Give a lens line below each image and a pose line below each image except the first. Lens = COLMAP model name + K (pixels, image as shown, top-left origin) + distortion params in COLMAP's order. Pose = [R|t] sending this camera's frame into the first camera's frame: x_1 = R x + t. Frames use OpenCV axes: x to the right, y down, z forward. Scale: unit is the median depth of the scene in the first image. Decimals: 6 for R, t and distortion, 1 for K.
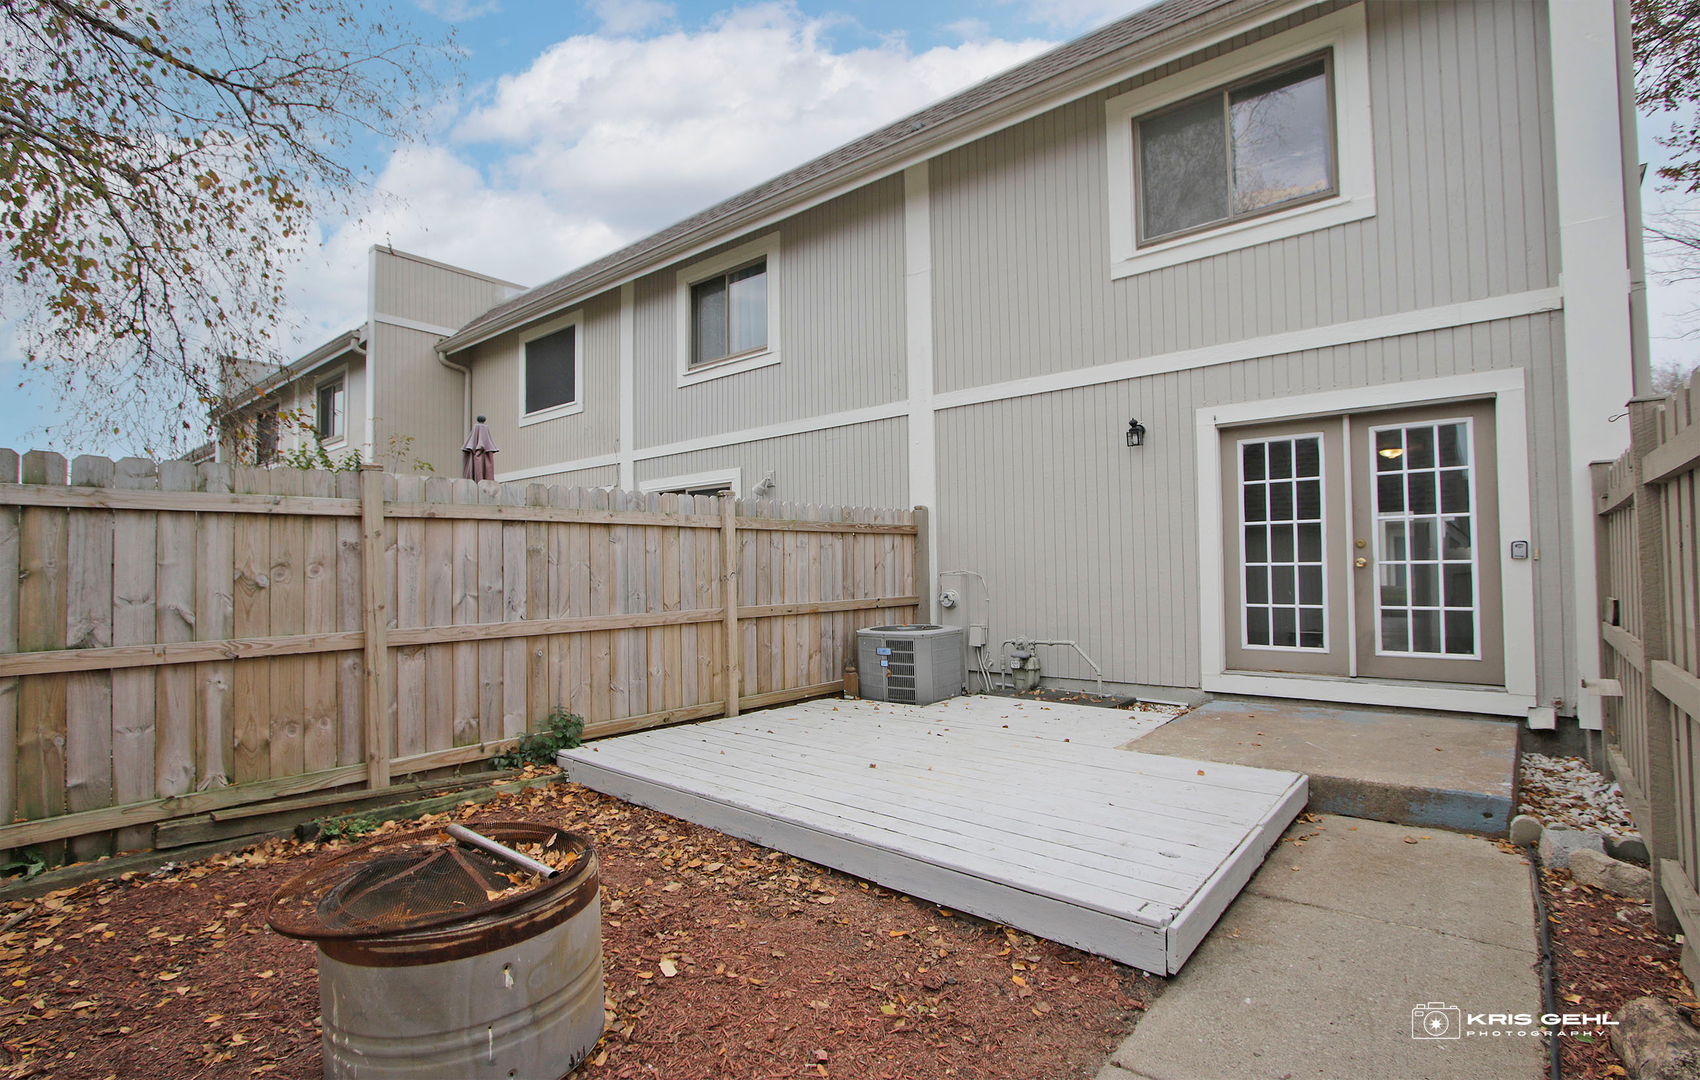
lens RADIAL K [[788.4, 0, 850.0], [0, 788.4, 540.0], [0, 0, 1]] dist [-0.026410, -0.000006]
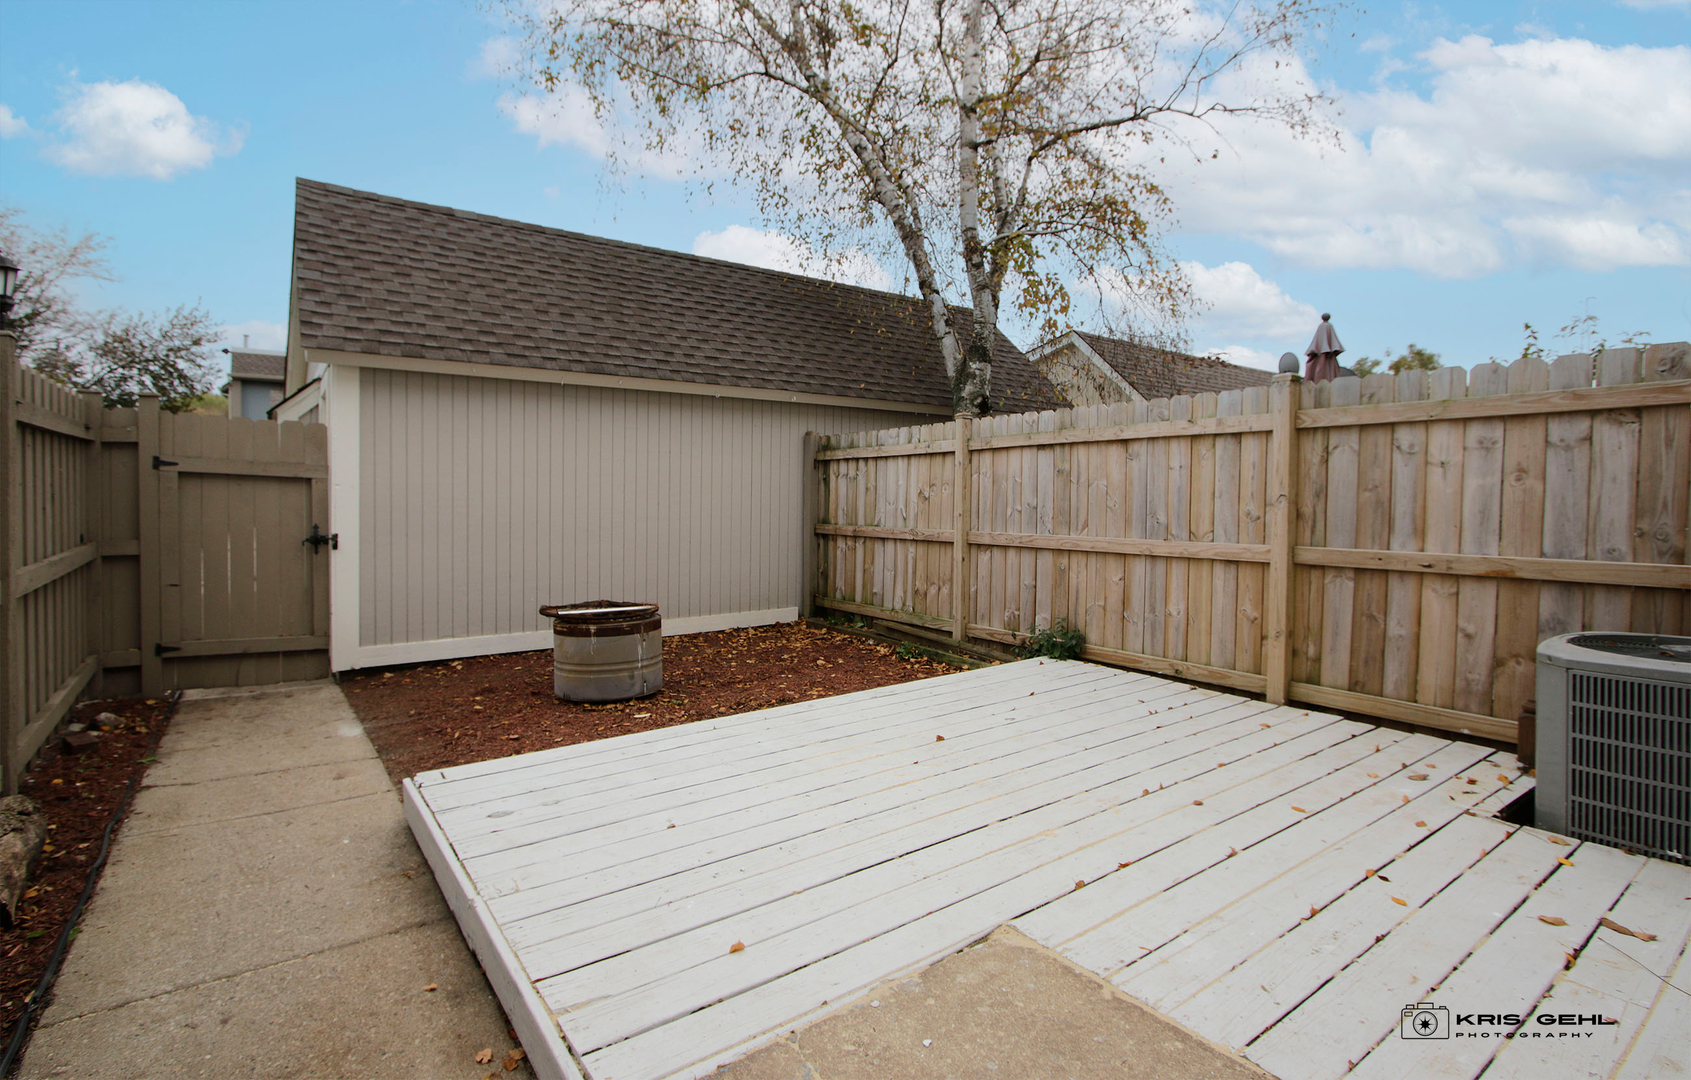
lens RADIAL K [[771.3, 0, 852.2], [0, 771.3, 490.1], [0, 0, 1]] dist [-0.026071, -0.000122]
pose [[-0.204114, 0.005808, -0.978930, 0.636016], [0.030926, 0.999522, -0.000518, 0.028754], [0.978458, -0.030380, -0.204196, 0.856786]]
